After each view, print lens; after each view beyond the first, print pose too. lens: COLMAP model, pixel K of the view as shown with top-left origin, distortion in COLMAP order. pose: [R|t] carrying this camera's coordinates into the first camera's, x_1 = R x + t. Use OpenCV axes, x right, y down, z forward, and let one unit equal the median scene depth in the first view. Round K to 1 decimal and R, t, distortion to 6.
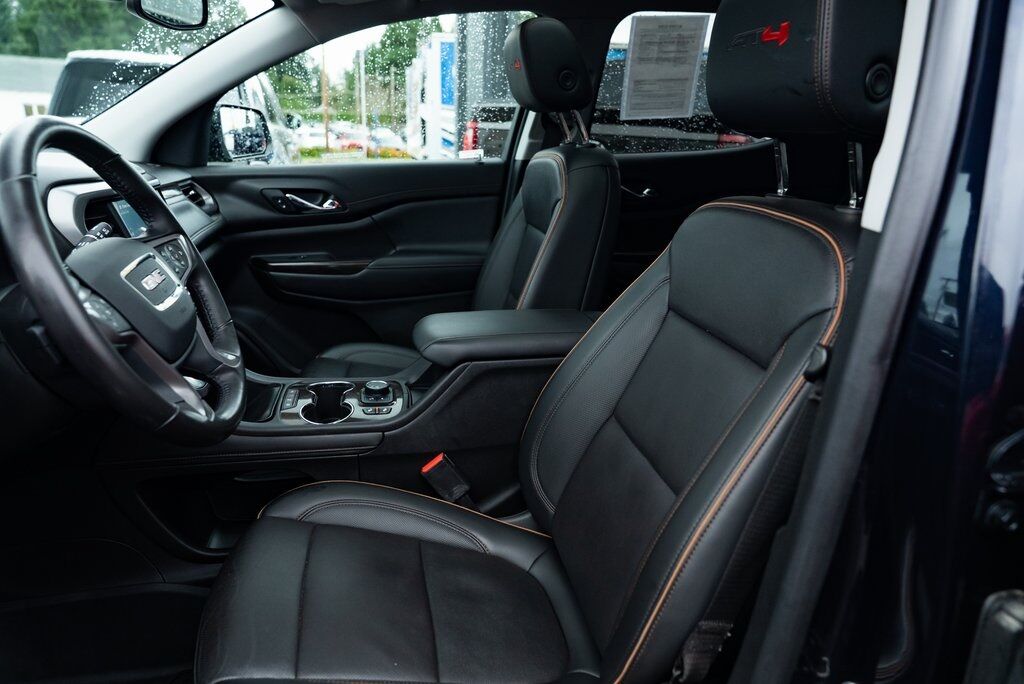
lens RADIAL K [[716.5, 0, 509.2], [0, 716.5, 345.5], [0, 0, 1]] dist [-0.020597, 0.016598]
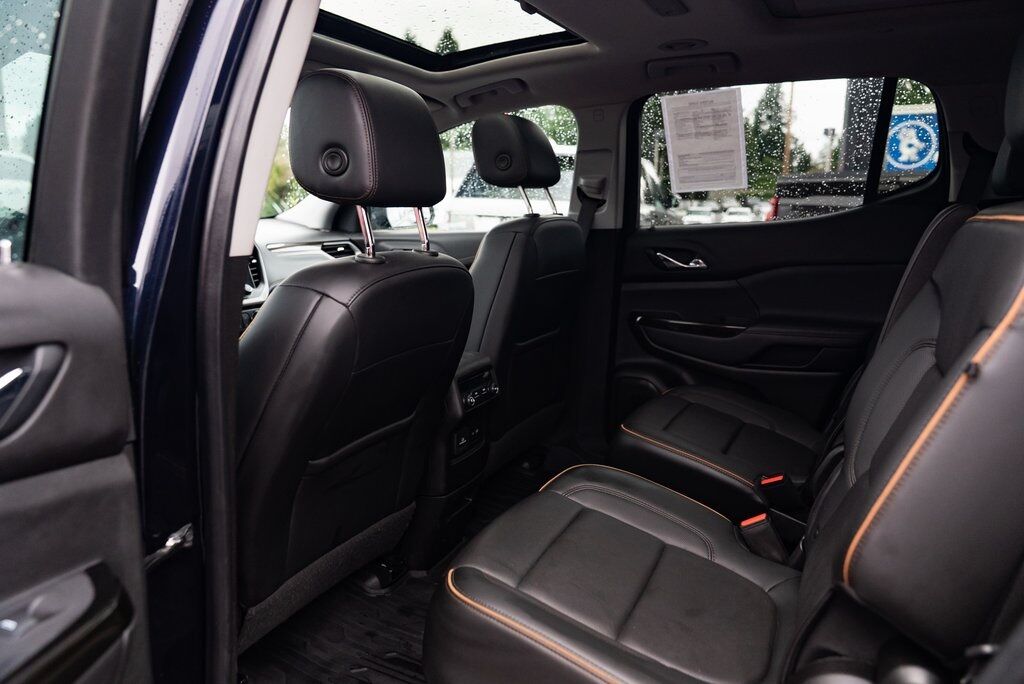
lens RADIAL K [[716.5, 0, 503.4], [0, 716.5, 340.6], [0, 0, 1]] dist [-0.020597, 0.016598]
pose [[0.768038, 0.111373, -0.630646, 0.662430], [-0.165782, 0.985770, -0.027811, -0.036033], [0.618574, 0.125910, 0.775573, 0.075063]]
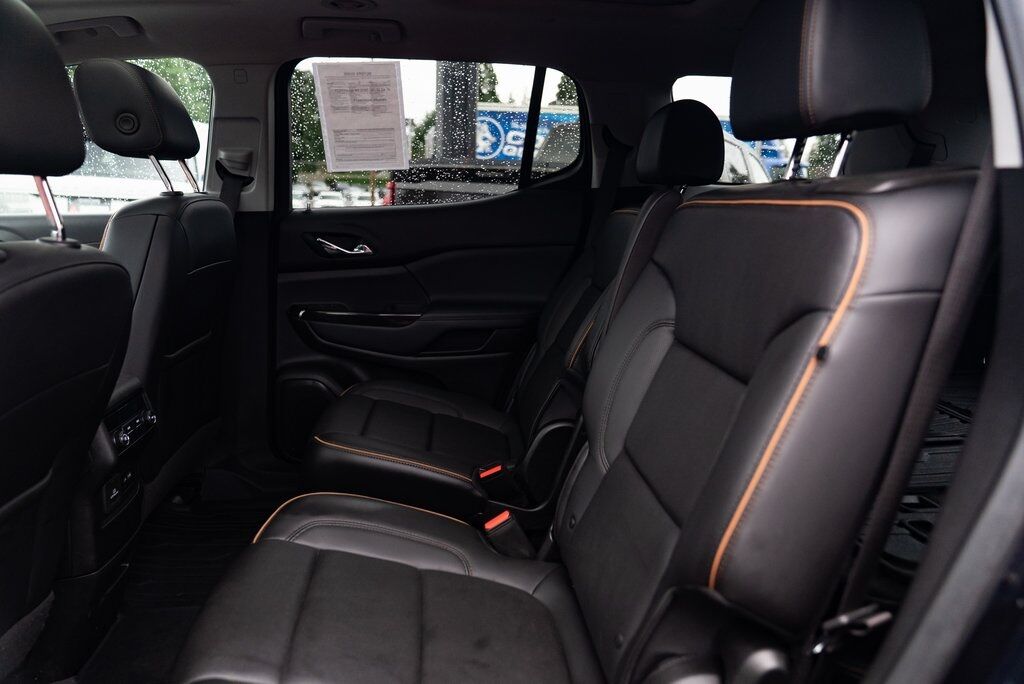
lens RADIAL K [[716.5, 0, 515.9], [0, 716.5, 342.6], [0, 0, 1]] dist [-0.020597, 0.016598]
pose [[0.992560, 0.040677, -0.114760, 0.530862], [-0.048485, 0.996635, -0.066083, -0.043219], [0.111686, 0.071155, 0.991193, 0.117756]]
